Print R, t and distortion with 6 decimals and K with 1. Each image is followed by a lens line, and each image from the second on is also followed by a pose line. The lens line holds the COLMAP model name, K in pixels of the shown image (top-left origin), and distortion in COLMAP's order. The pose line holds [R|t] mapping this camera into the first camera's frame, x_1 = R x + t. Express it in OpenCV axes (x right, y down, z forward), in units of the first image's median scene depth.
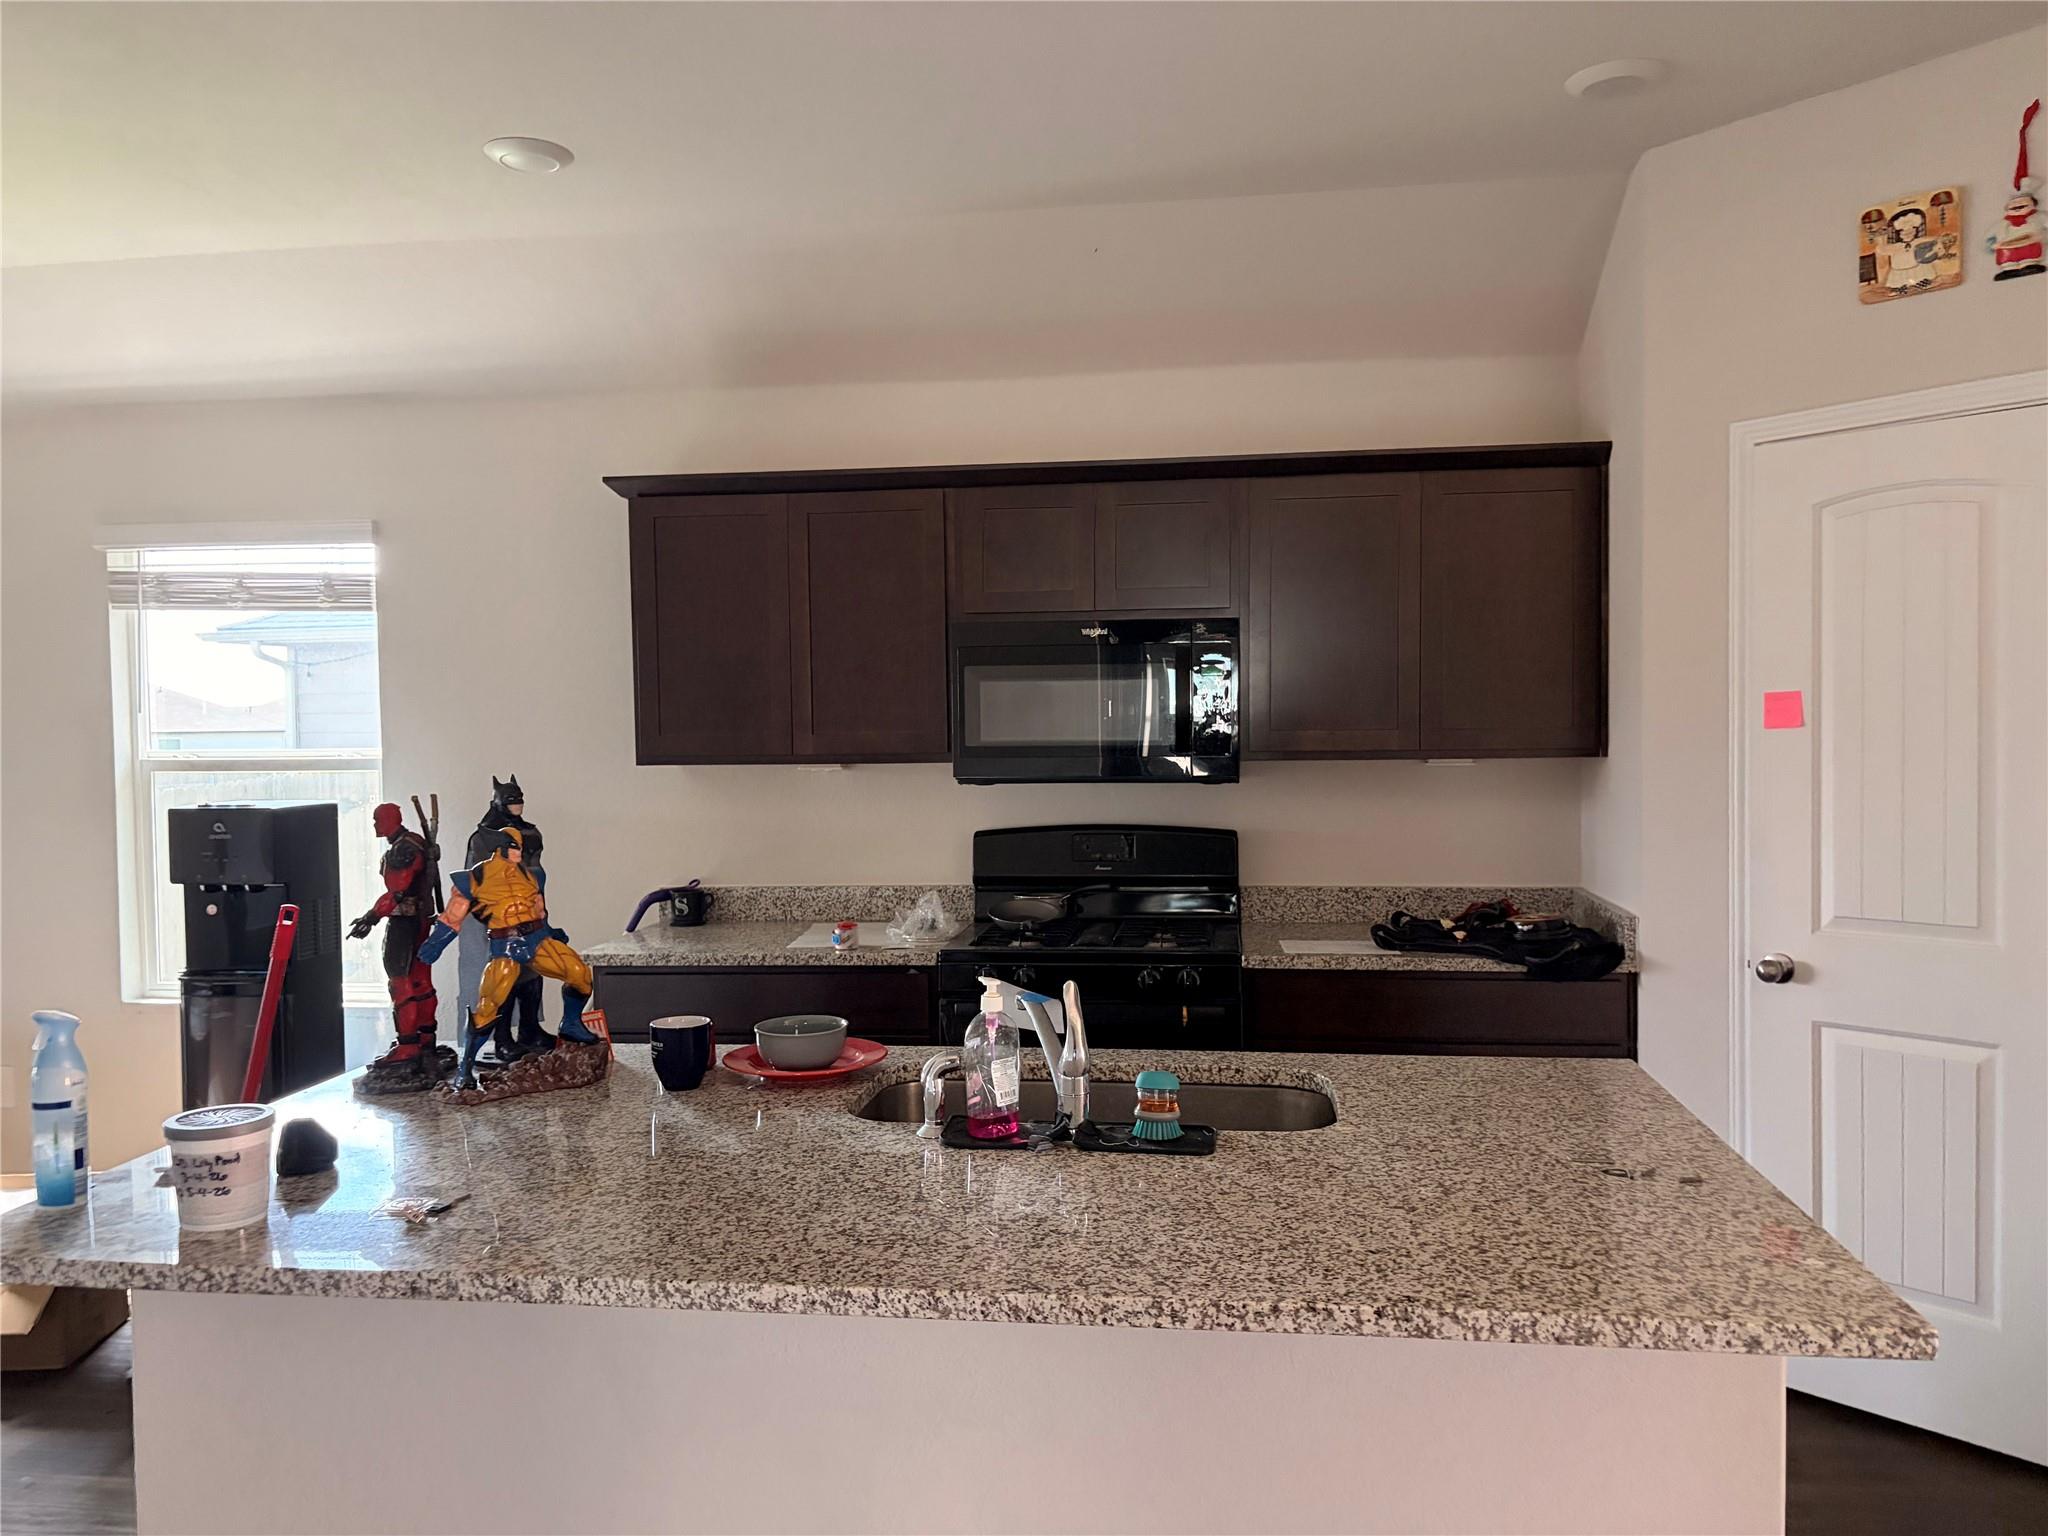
lens RADIAL K [[1535.6, 0, 1027.8], [0, 1535.6, 782.4], [0, 0, 1]] dist [0.149818, -0.180735]
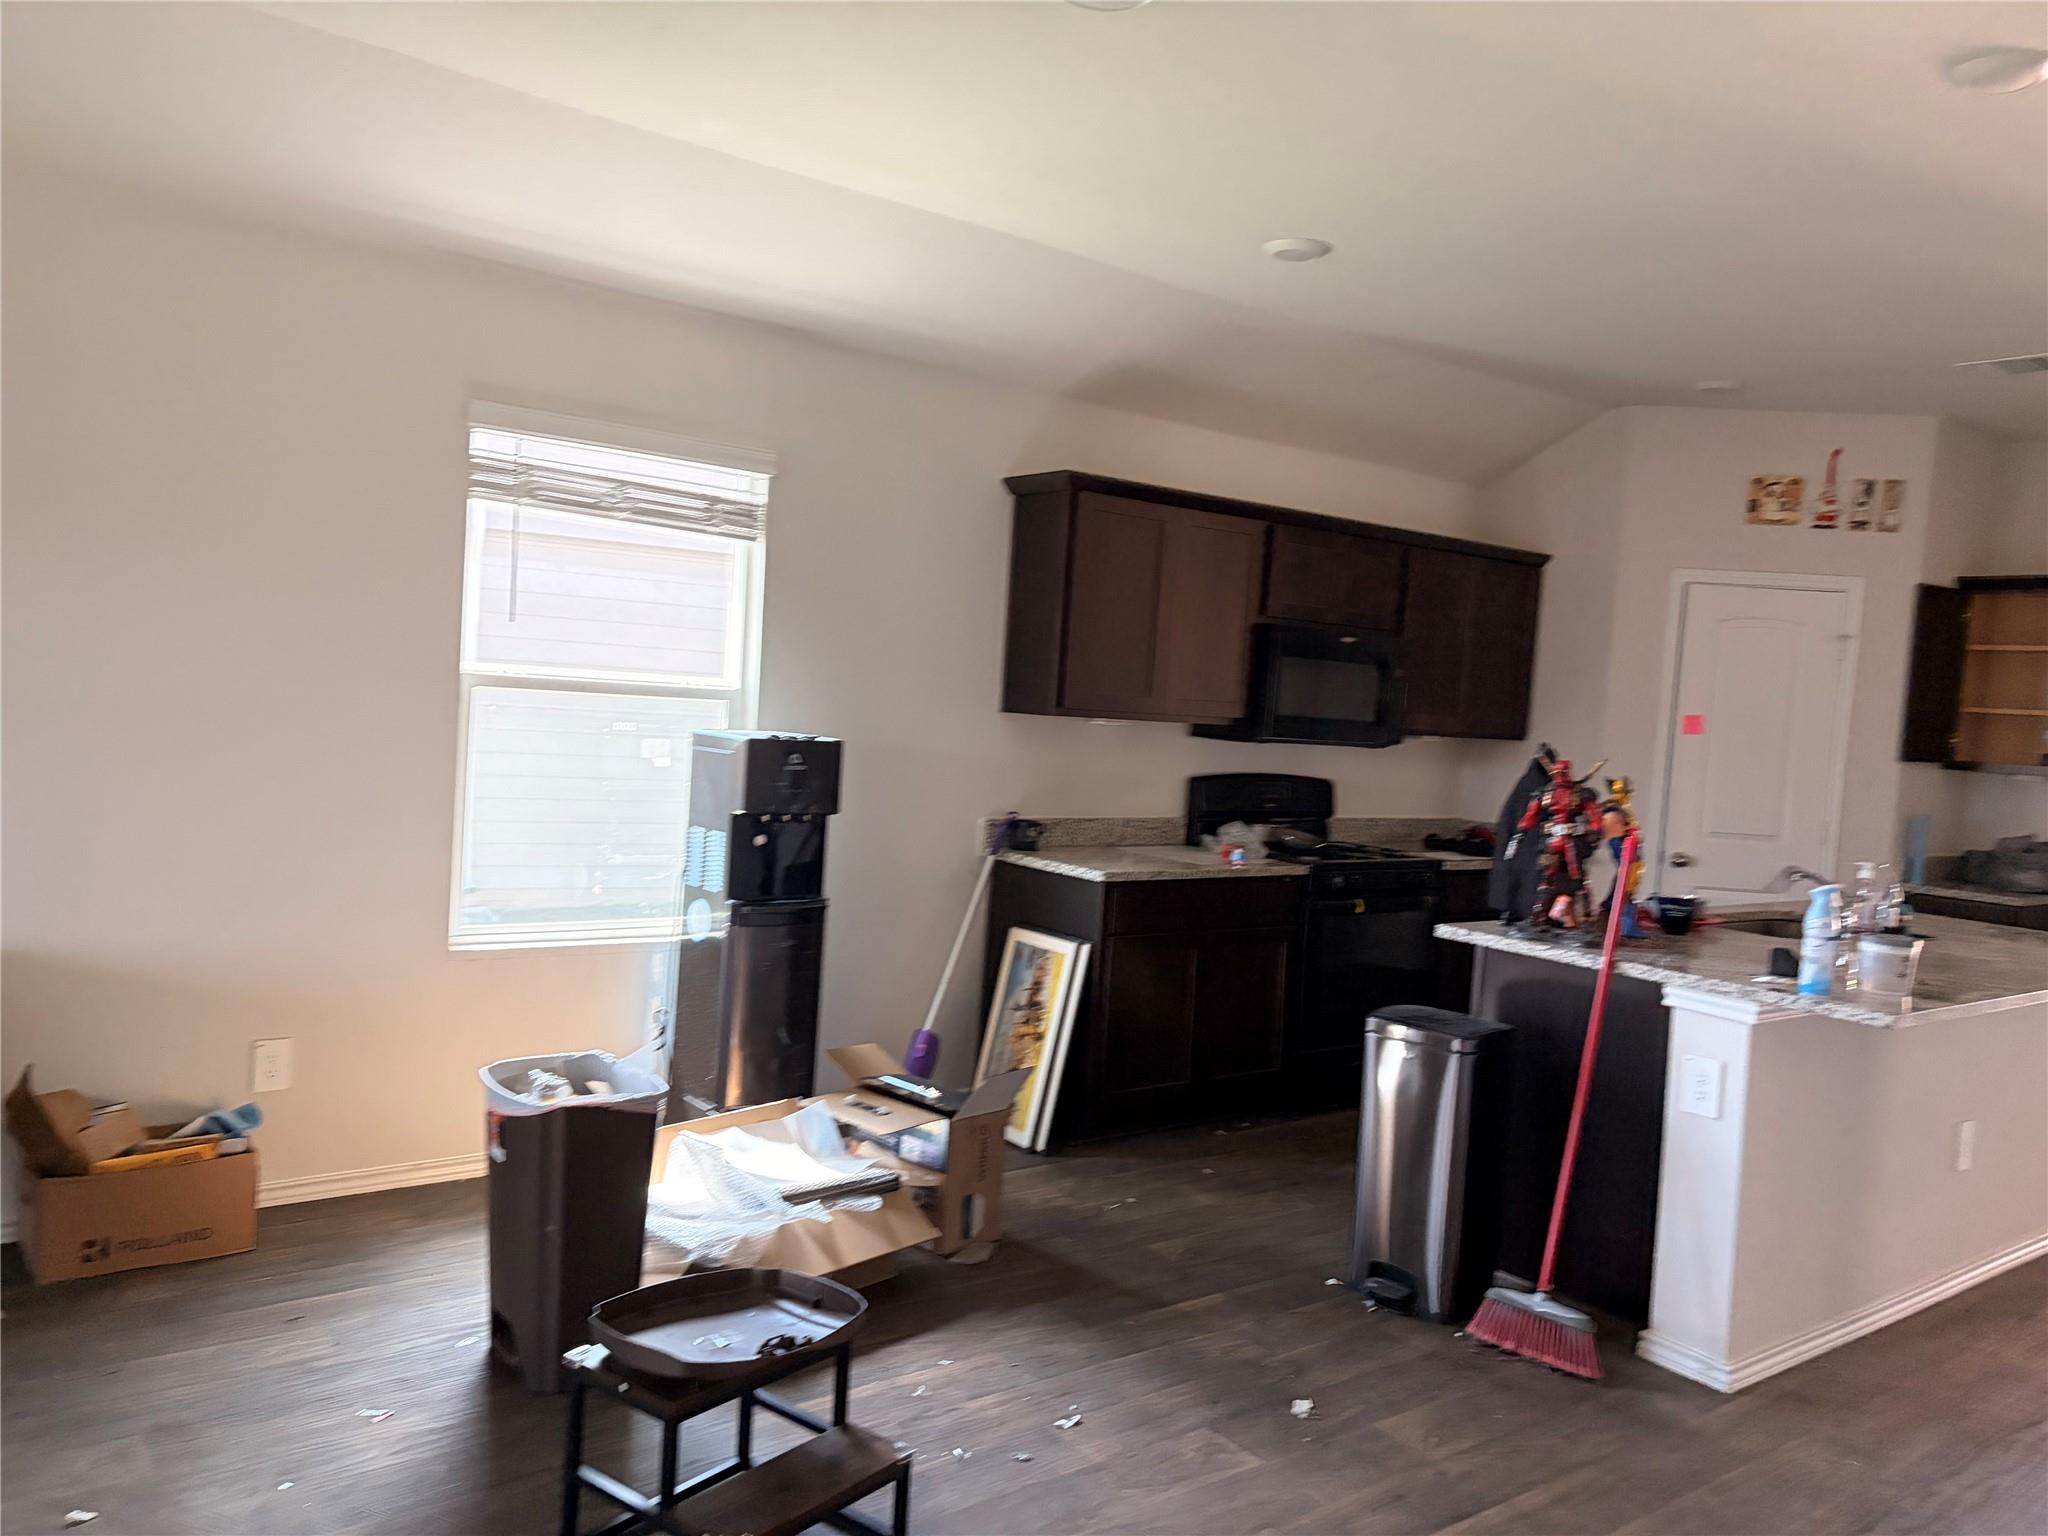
lens RADIAL K [[1530.8, 0, 1023.2], [0, 1530.8, 815.4], [0, 0, 1]] dist [0.000388, 0.001666]
pose [[0.698368, 0.000100, 0.715739, -1.073456], [-0.046477, 0.997896, 0.045209, 0.013641], [-0.714228, -0.064838, 0.696903, 0.210538]]
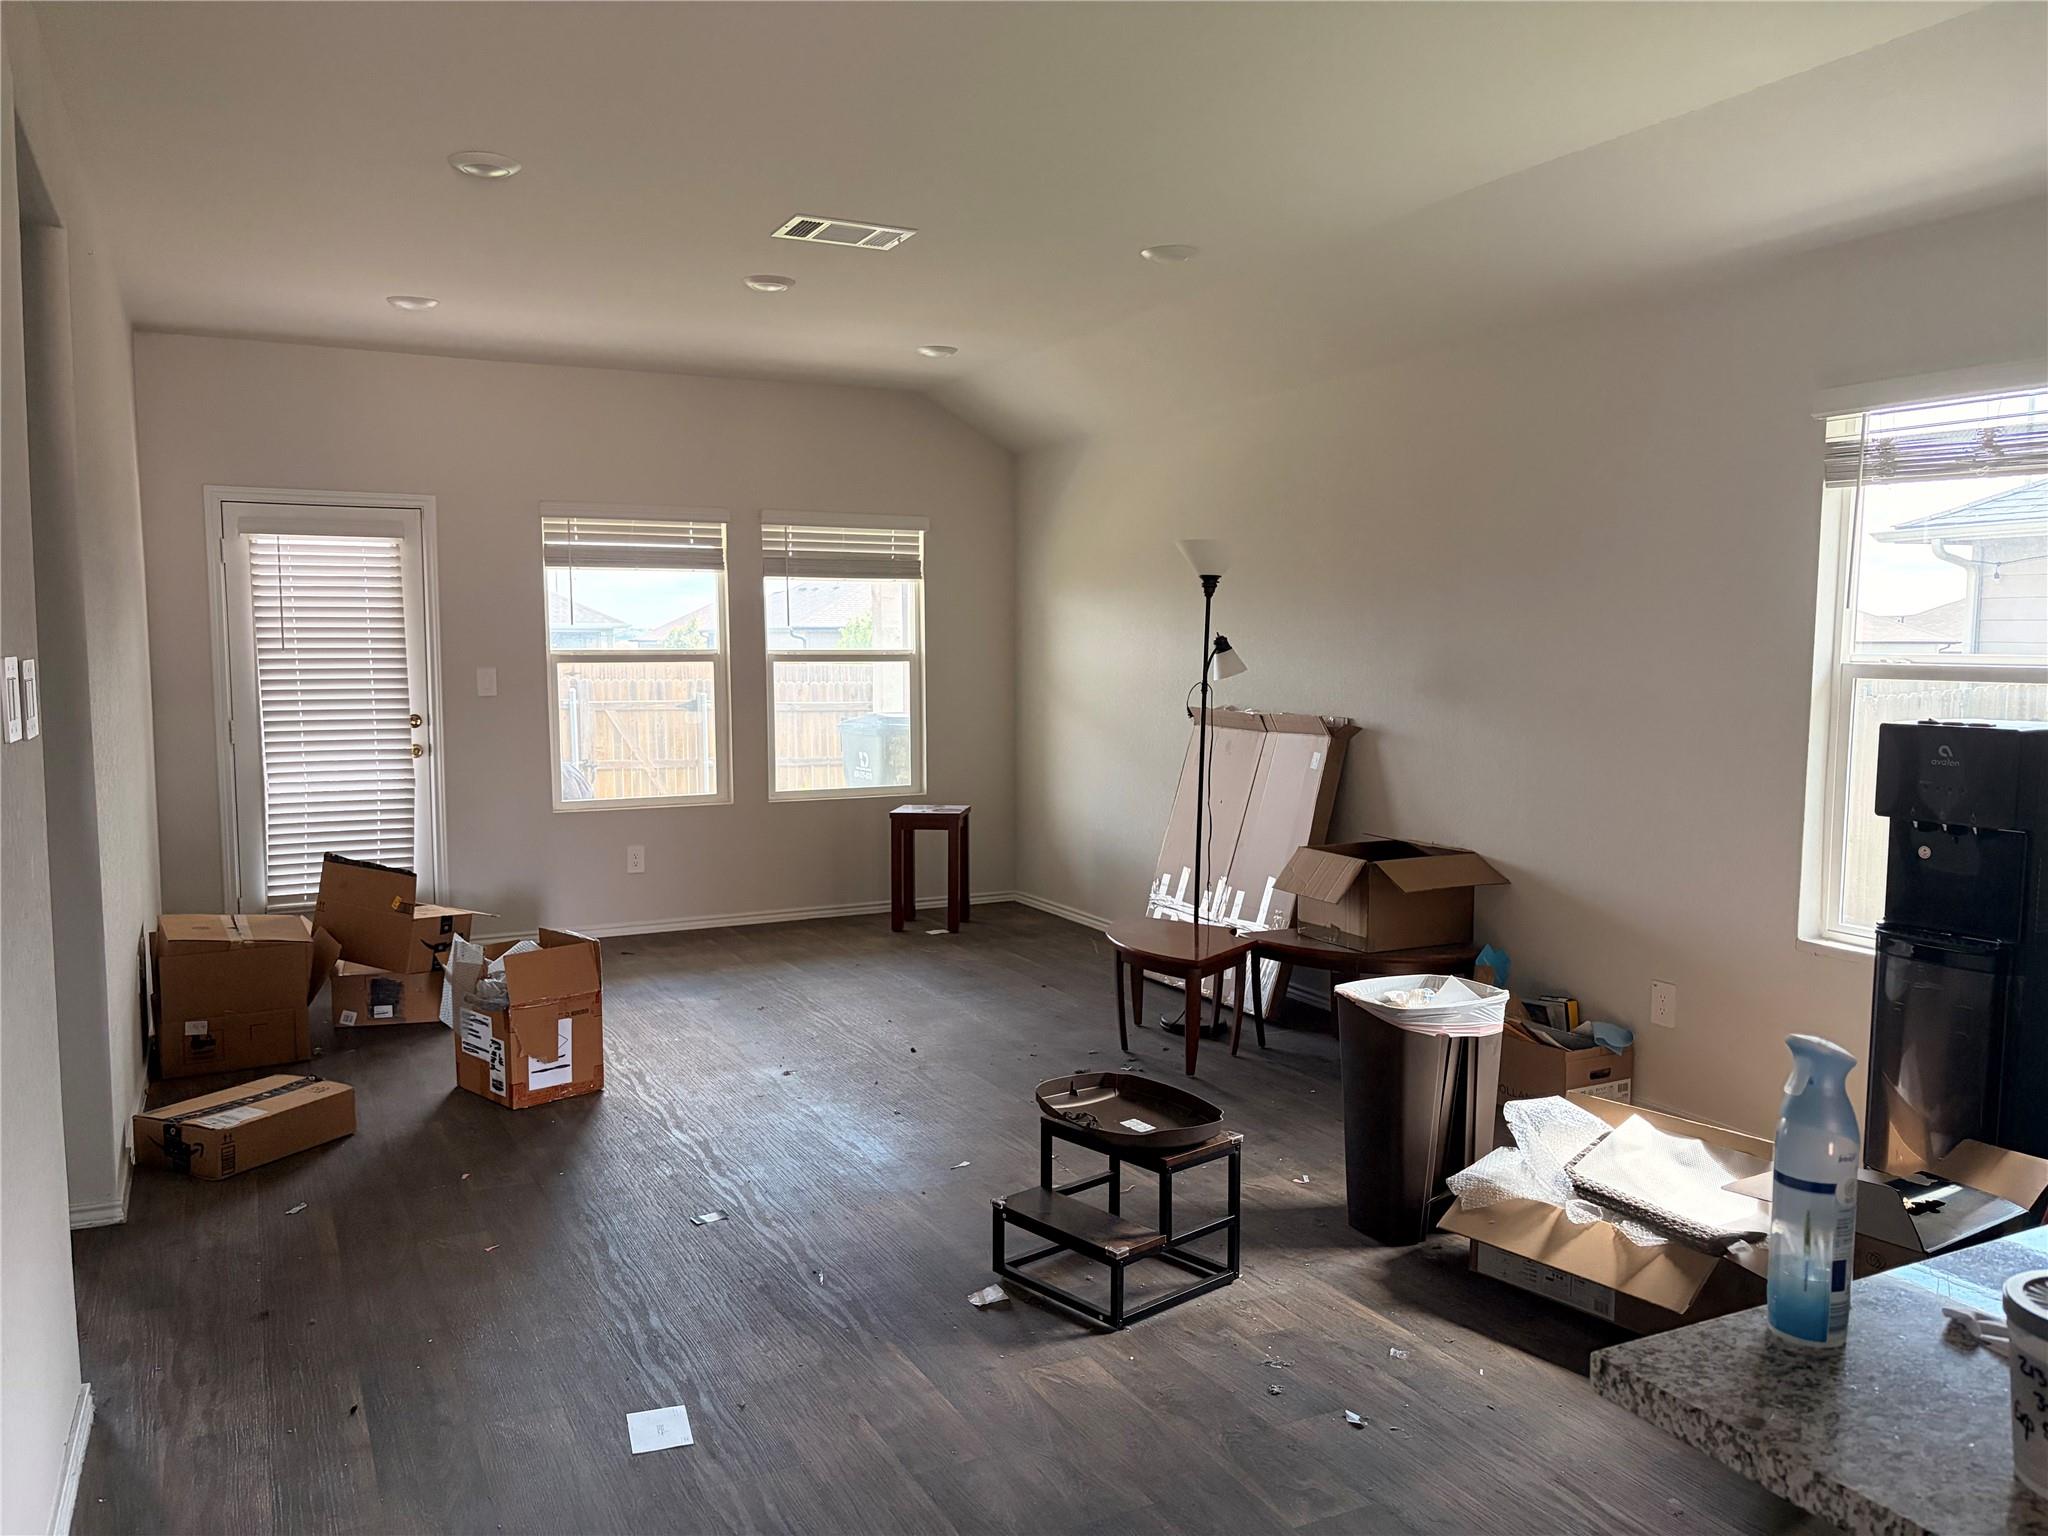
lens RADIAL K [[1535.6, 0, 1027.8], [0, 1535.6, 782.4], [0, 0, 1]] dist [0.149818, -0.180735]
pose [[0.574048, 0.087219, -0.814163, -0.127193], [-0.042153, 0.996140, 0.076992, 0.002775], [0.817736, -0.009878, 0.575509, 0.164779]]
